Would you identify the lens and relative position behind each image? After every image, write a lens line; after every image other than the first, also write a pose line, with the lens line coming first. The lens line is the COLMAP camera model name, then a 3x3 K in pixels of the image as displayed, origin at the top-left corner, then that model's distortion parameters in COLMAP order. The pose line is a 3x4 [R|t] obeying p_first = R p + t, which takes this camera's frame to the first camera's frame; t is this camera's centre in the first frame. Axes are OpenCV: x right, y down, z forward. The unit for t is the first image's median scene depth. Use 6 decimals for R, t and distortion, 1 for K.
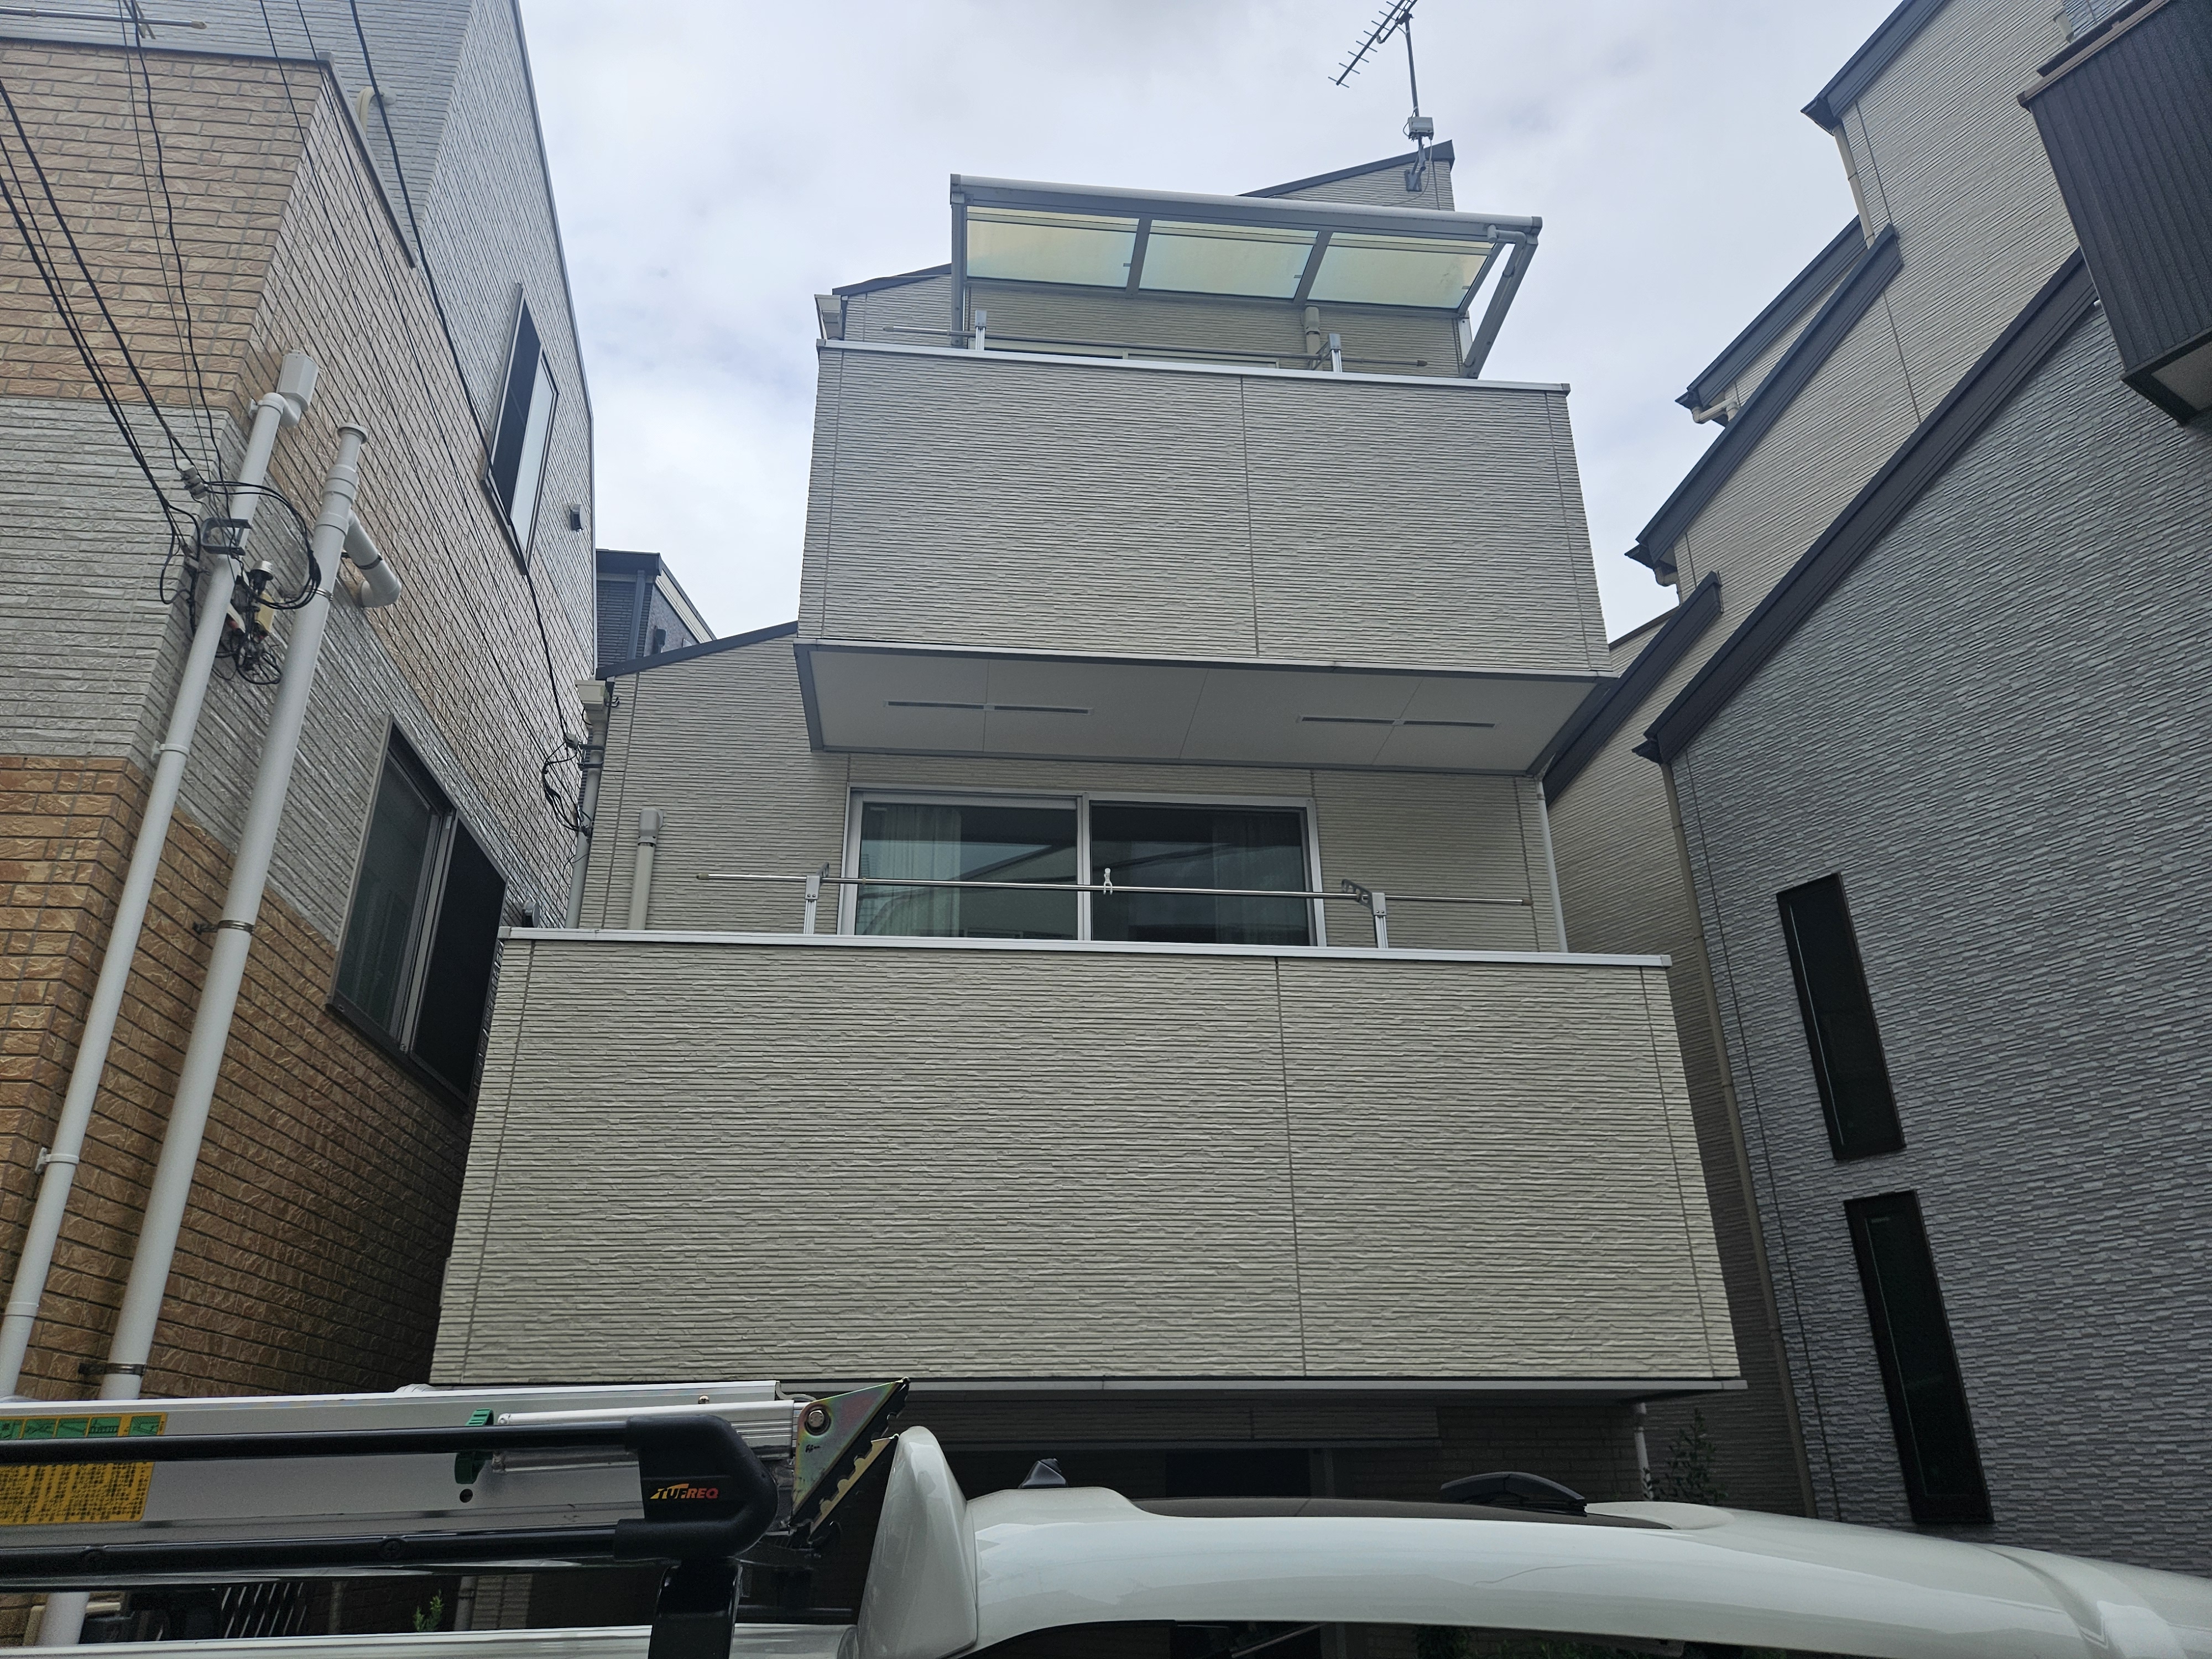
lens RADIAL K [[1470.3, 0, 1102.2], [0, 1470.3, 822.1], [0, 0, 1]] dist [0.072276, -0.056663]
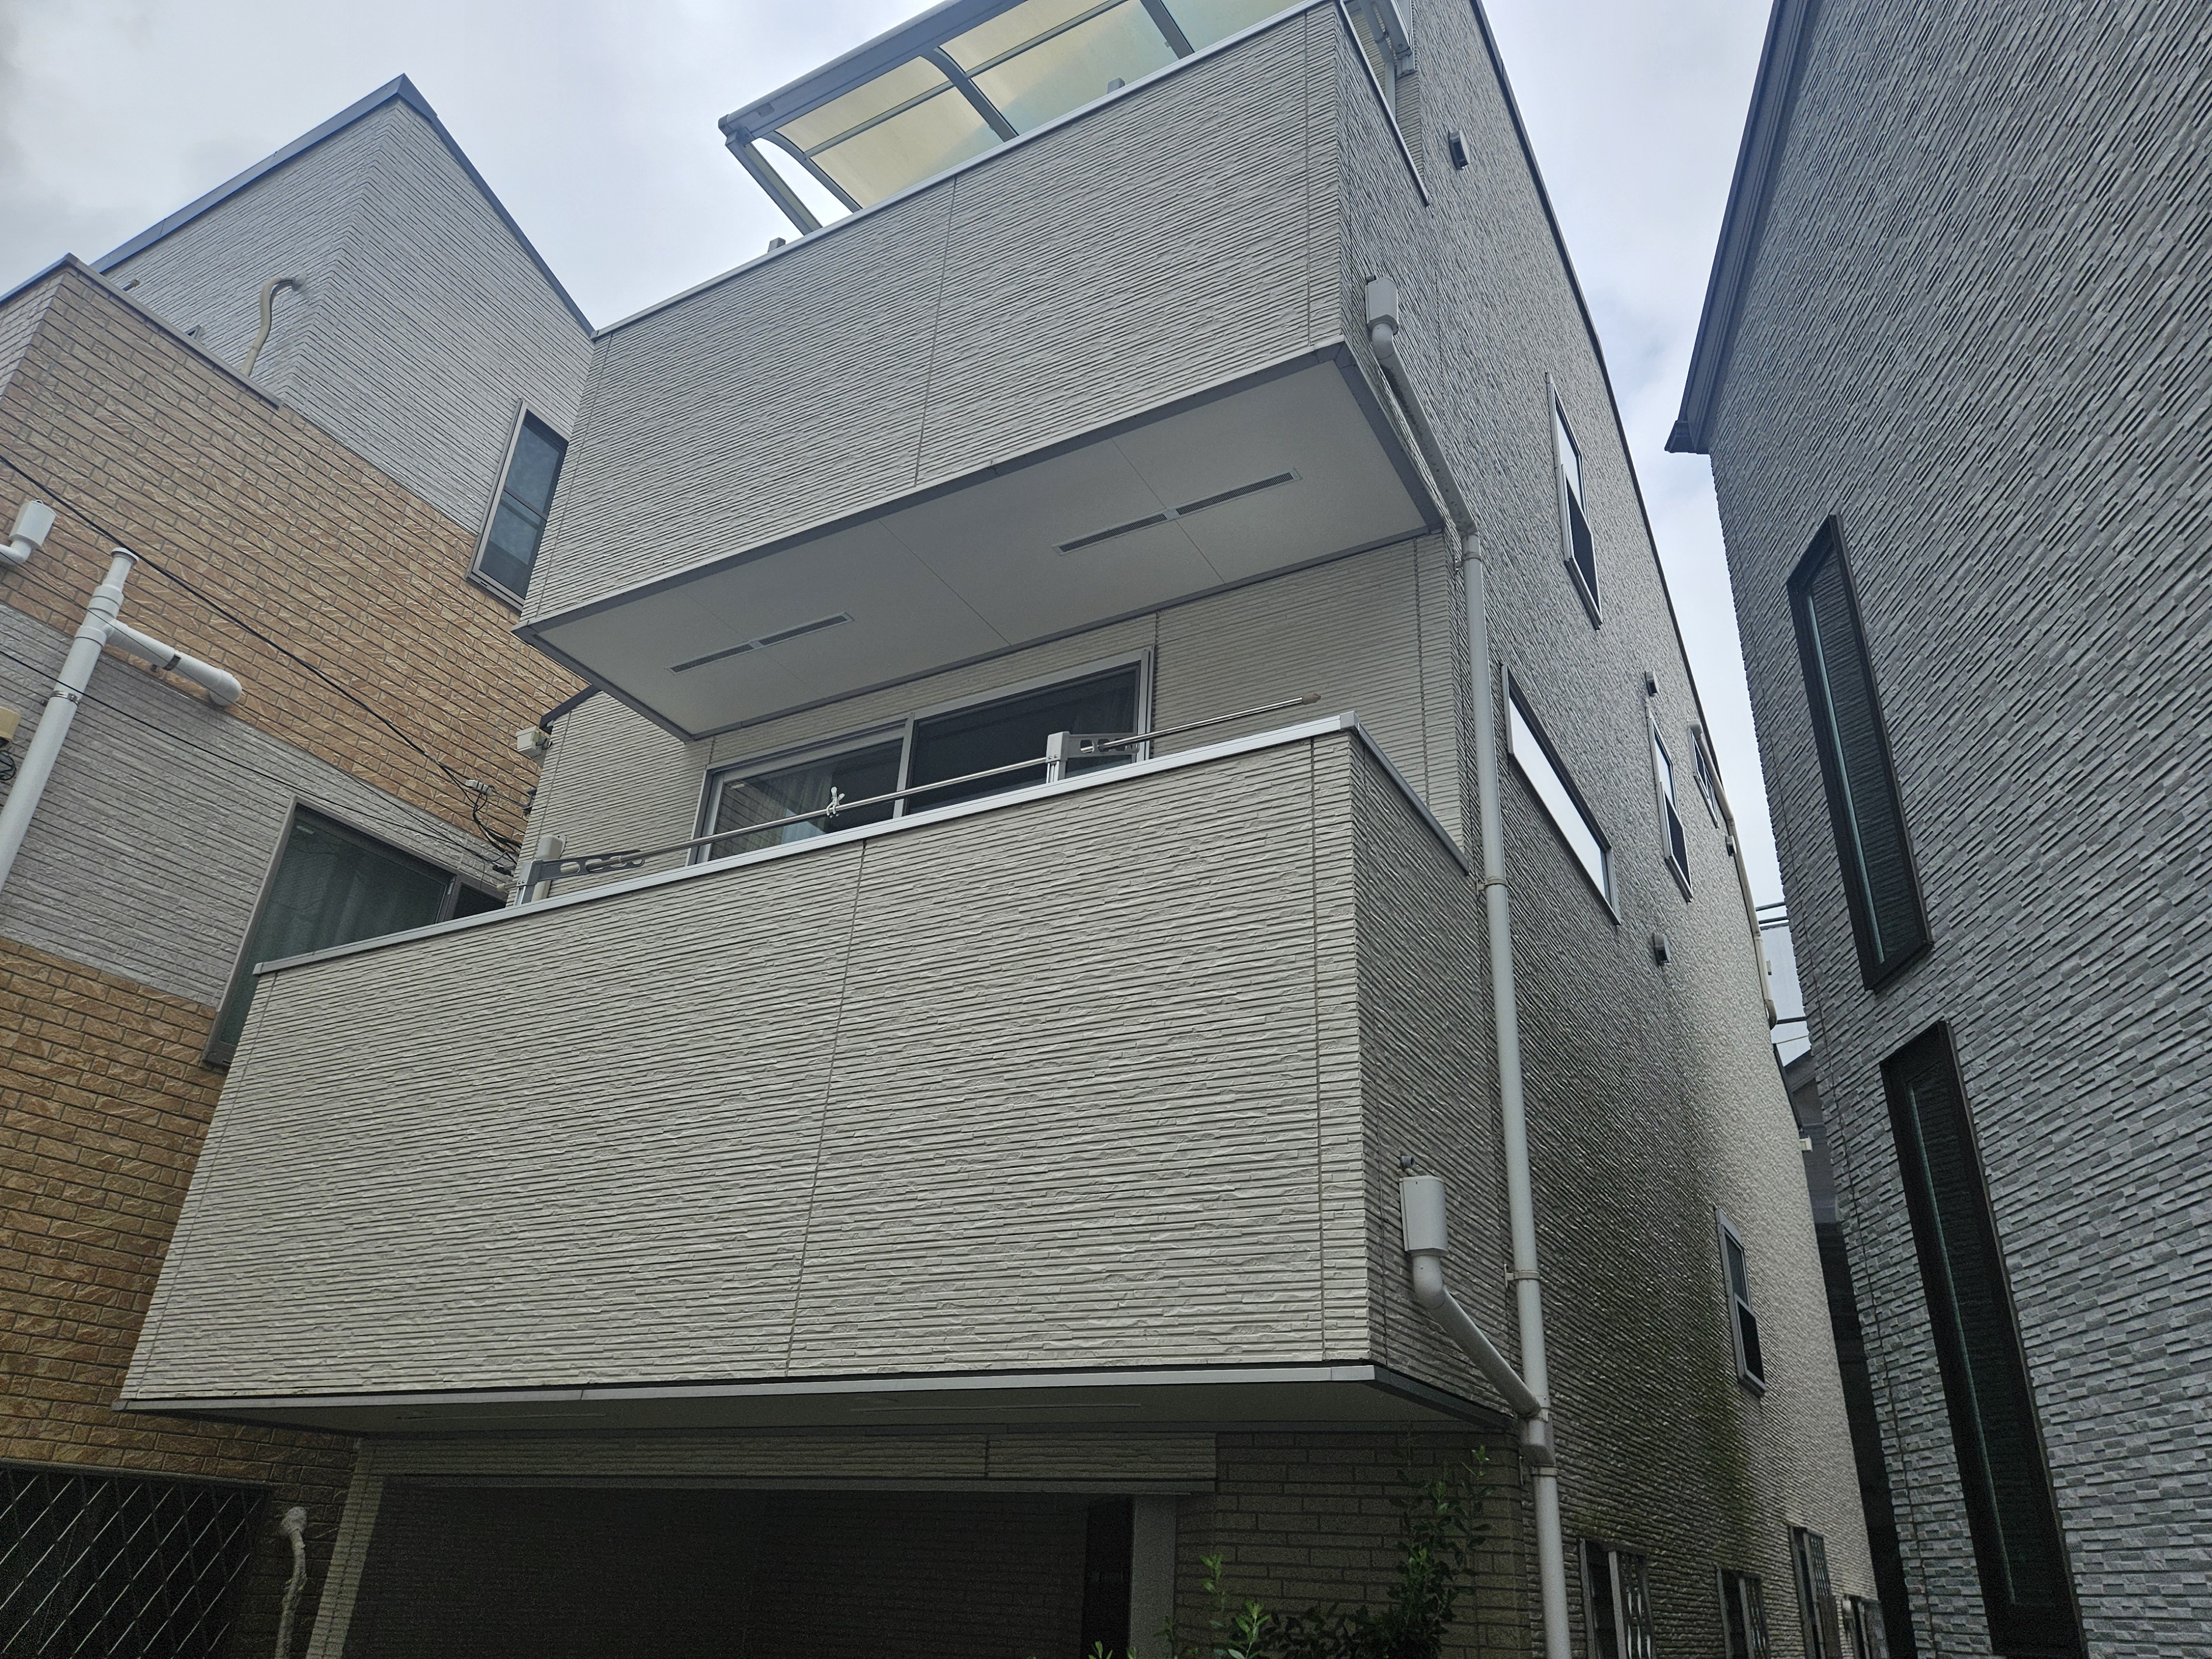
lens RADIAL K [[1470.3, 0, 1129.3], [0, 1470.3, 814.6], [0, 0, 1]] dist [0.072276, -0.056663]
pose [[0.821665, -0.219697, -0.525928, 0.608800], [0.187785, 0.975555, -0.114142, 0.182669], [0.538149, -0.004975, 0.842835, 0.396466]]
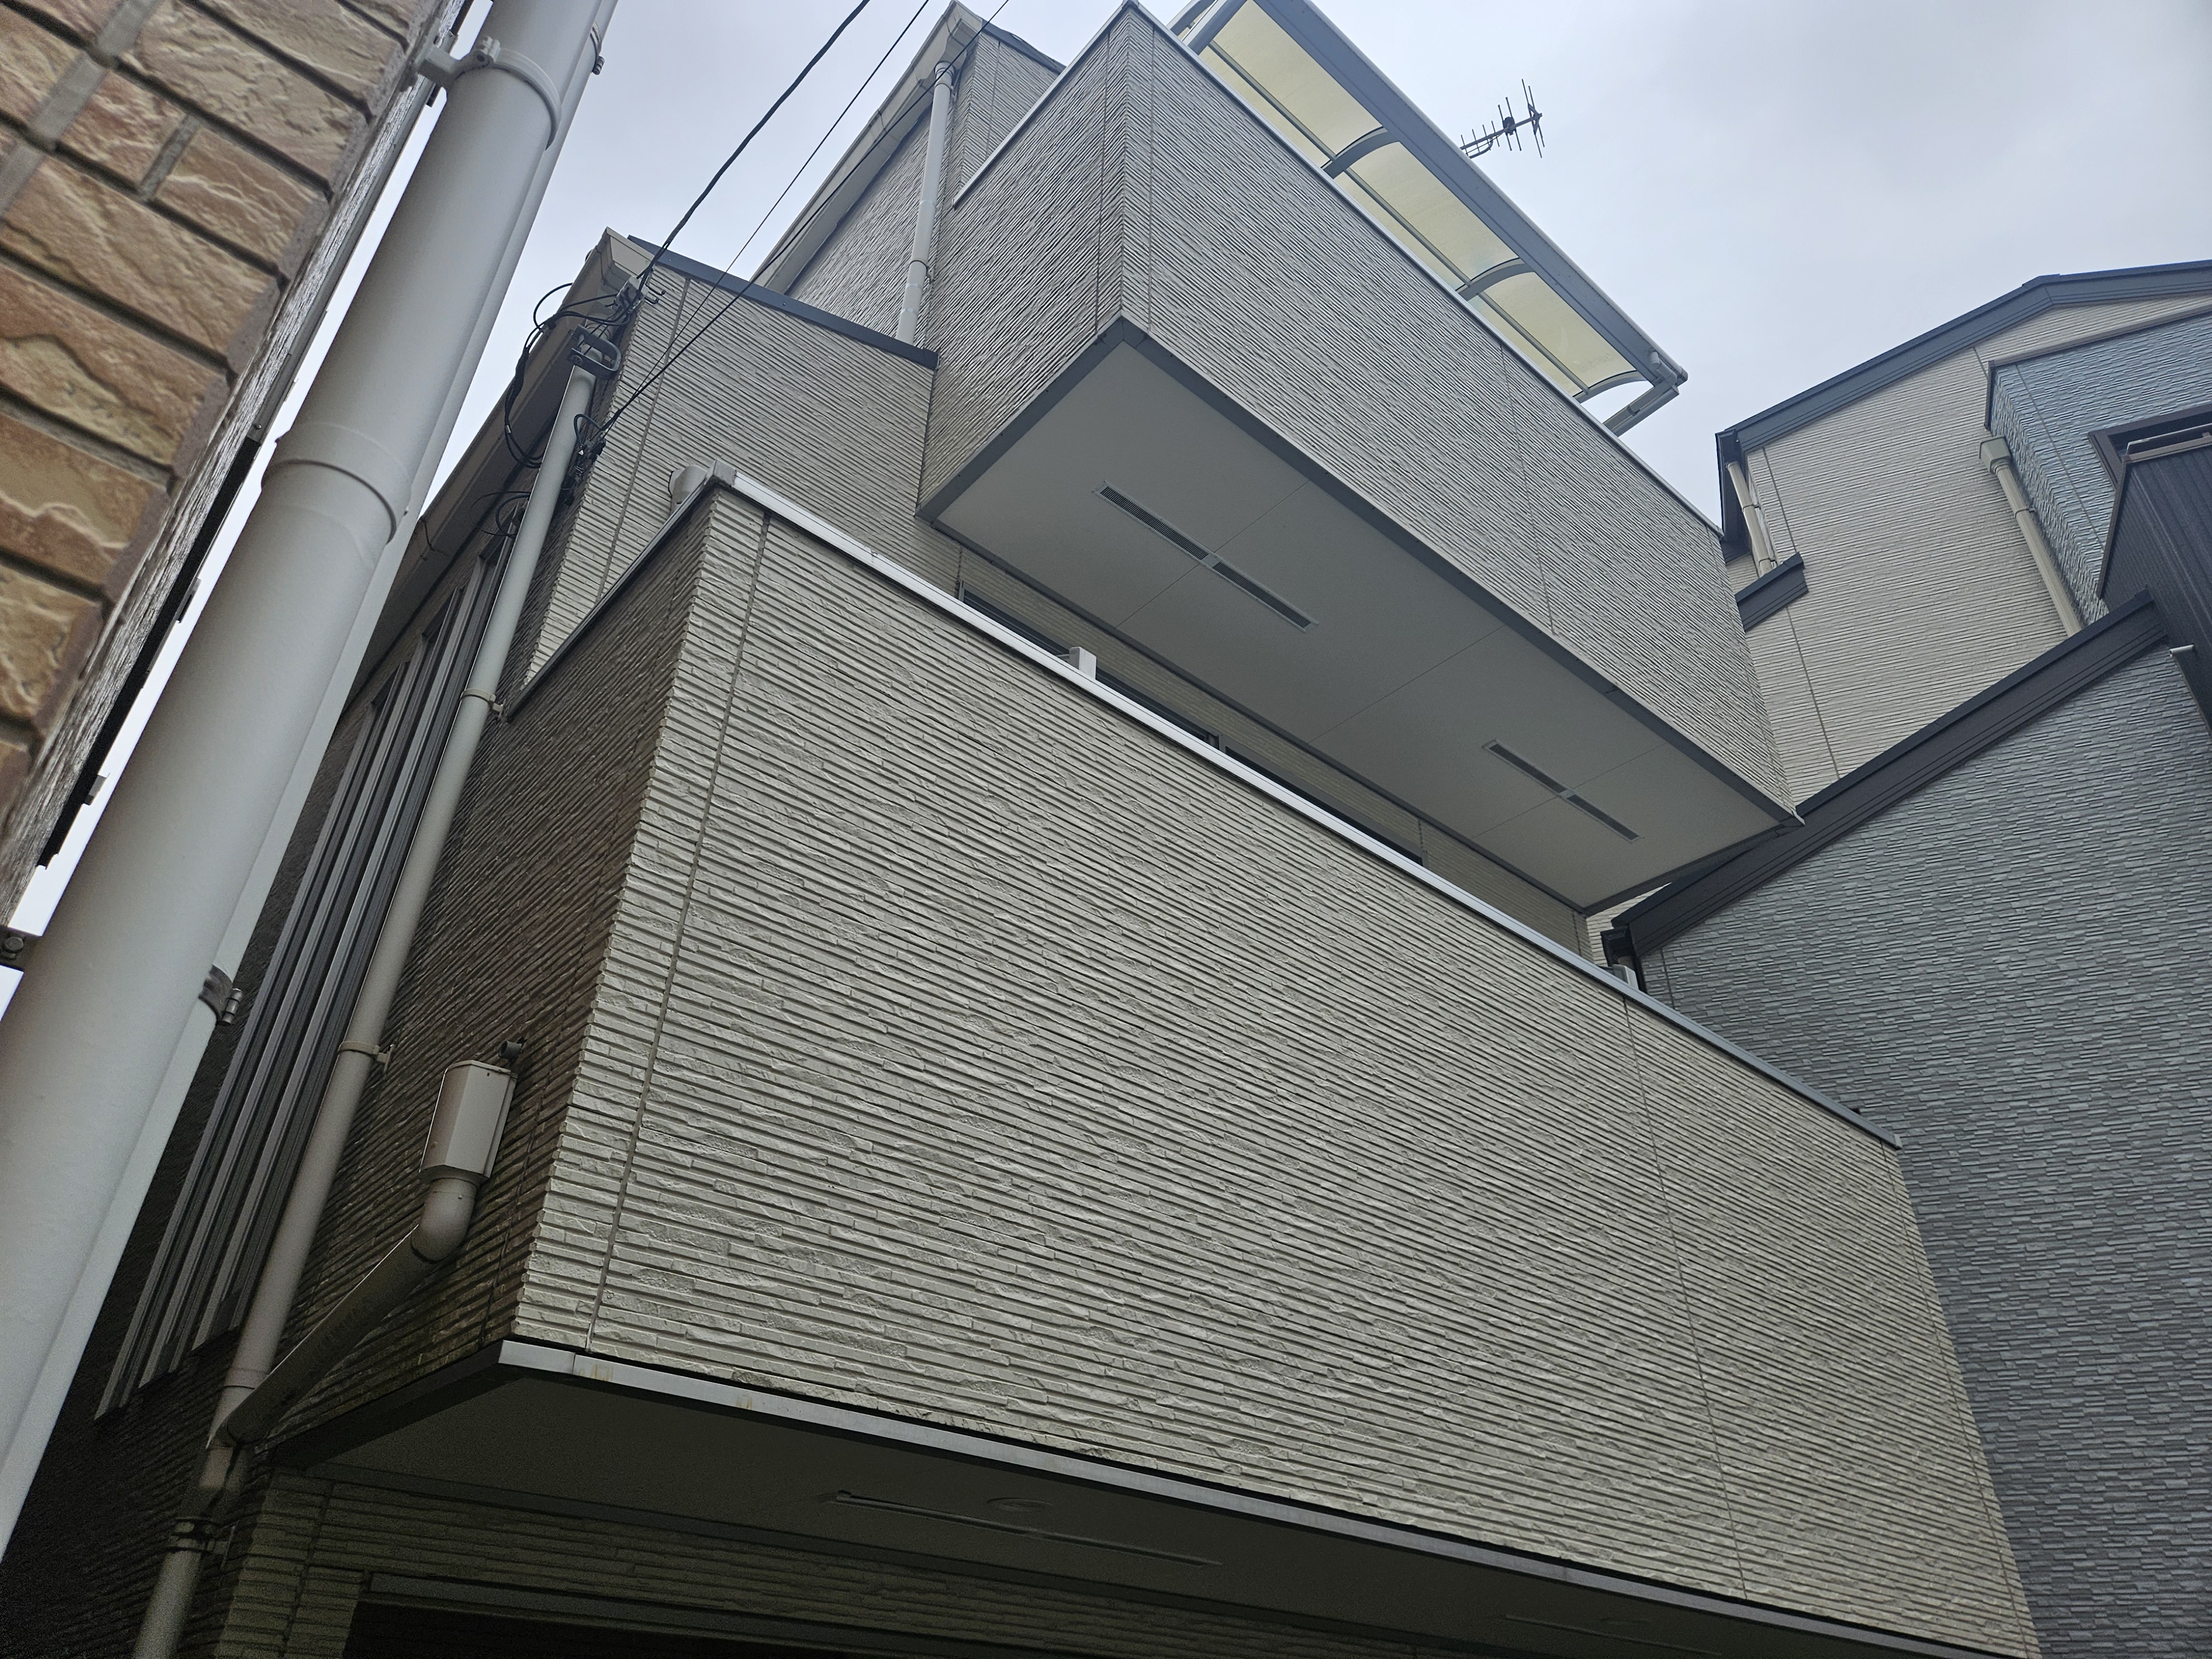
lens RADIAL K [[1470.3, 0, 1089.5], [0, 1470.3, 835.8], [0, 0, 1]] dist [0.072276, -0.056663]
pose [[0.822894, 0.345478, 0.451099, -0.433356], [-0.270619, 0.936388, -0.223478, 0.238547], [-0.499611, 0.061823, 0.864041, 0.464328]]
